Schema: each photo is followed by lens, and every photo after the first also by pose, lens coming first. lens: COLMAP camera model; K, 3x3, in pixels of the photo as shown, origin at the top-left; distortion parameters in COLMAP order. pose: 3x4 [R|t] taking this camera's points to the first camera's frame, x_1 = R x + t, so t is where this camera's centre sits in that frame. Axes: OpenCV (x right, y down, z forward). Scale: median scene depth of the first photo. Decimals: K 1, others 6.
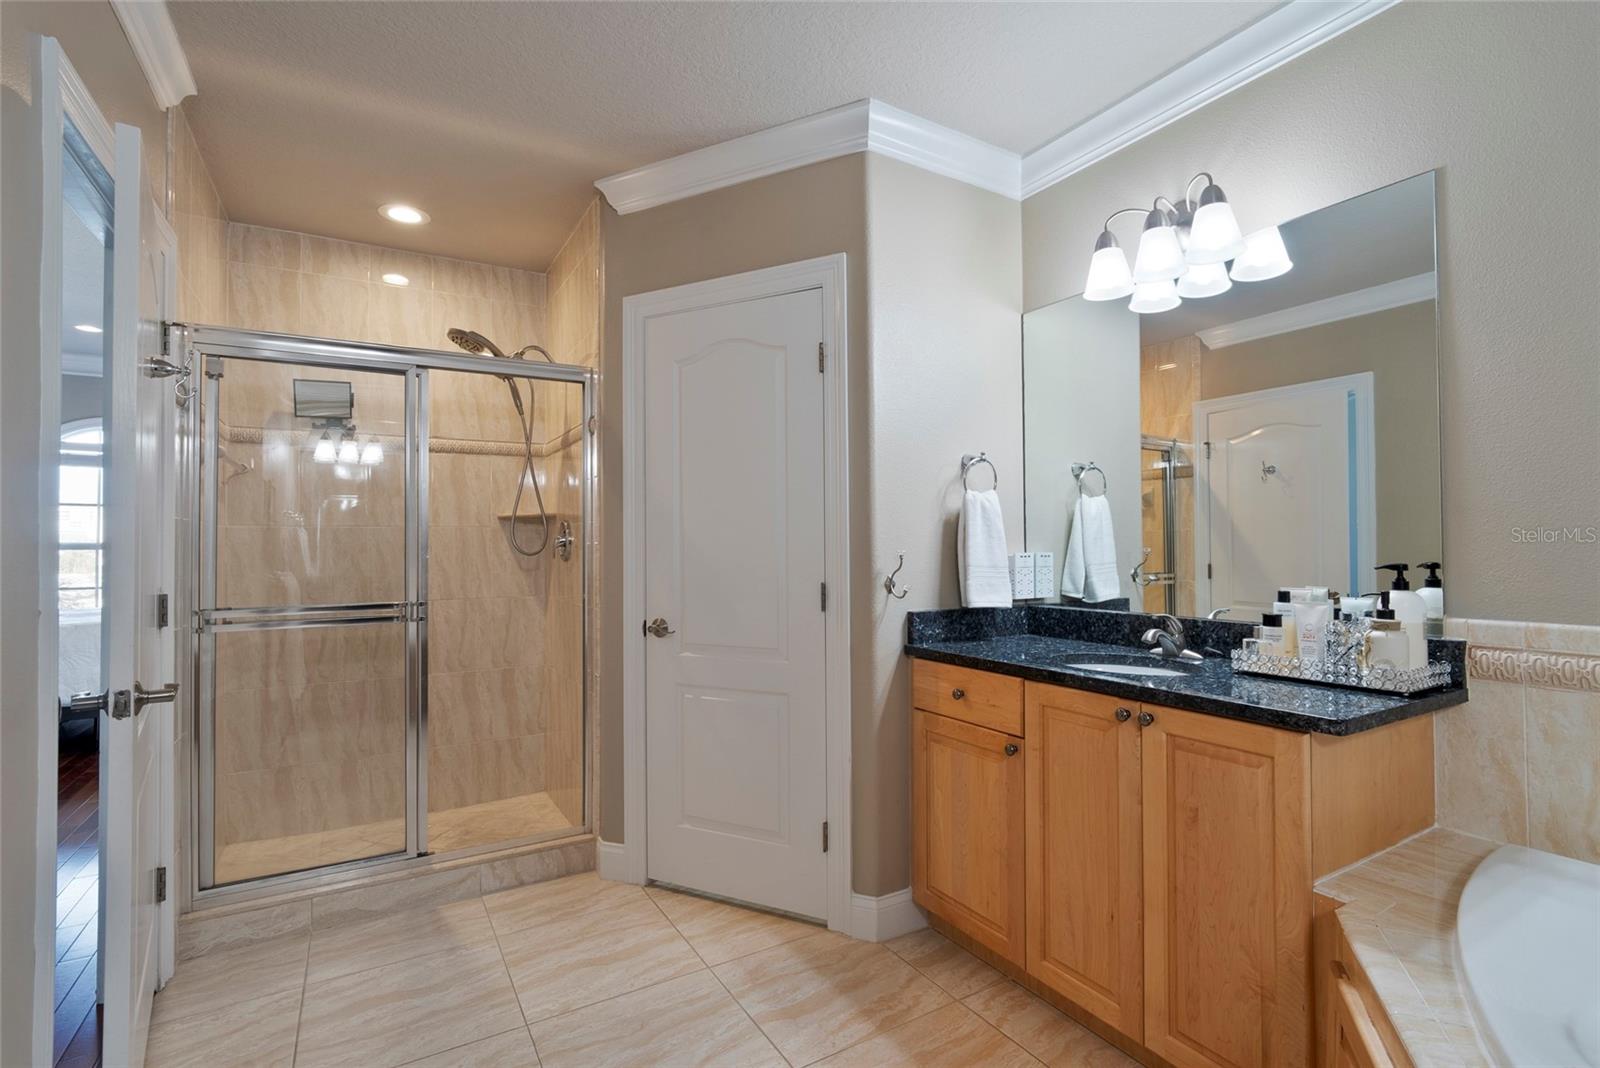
lens RADIAL K [[749.2, 0, 799.1], [0, 749.2, 536.5], [0, 0, 1]] dist [-0.005796, 0.005219]
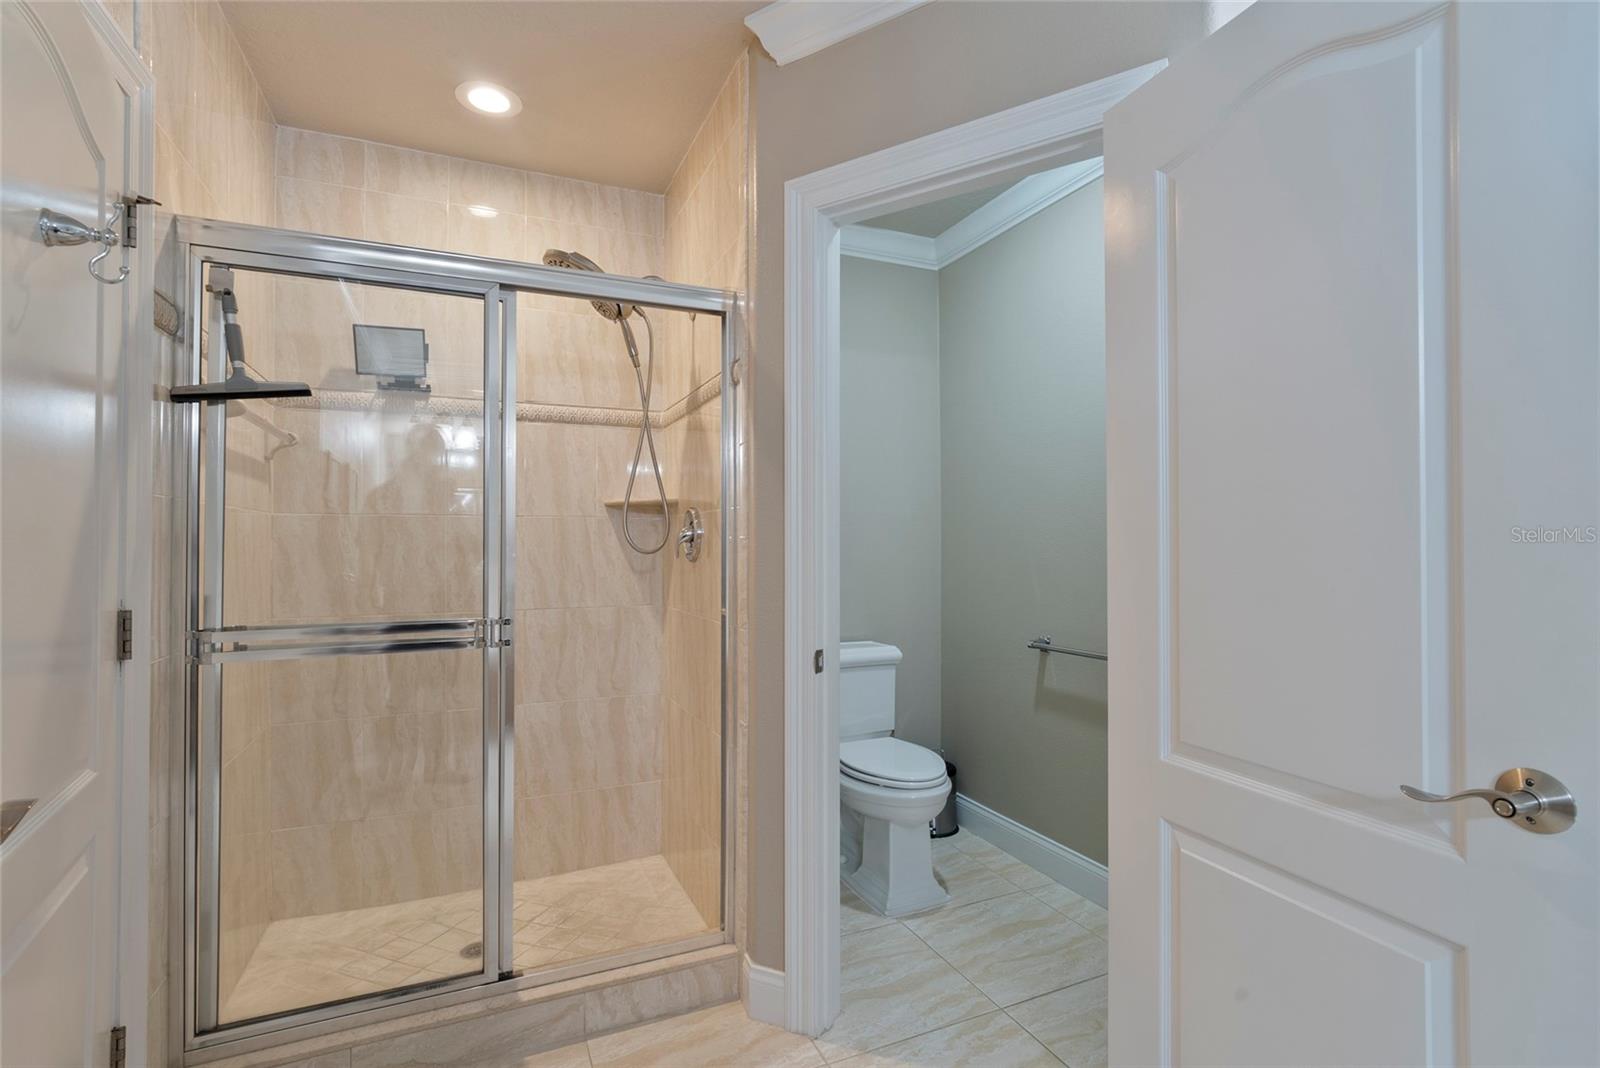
lens RADIAL K [[749.2, 0, 804.1], [0, 749.2, 534.8], [0, 0, 1]] dist [-0.005796, 0.005219]
pose [[0.993989, 0.003514, -0.109425, -0.122239], [-0.003419, 0.999994, 0.001049, 0.005158], [0.109428, -0.000669, 0.993995, 0.272481]]
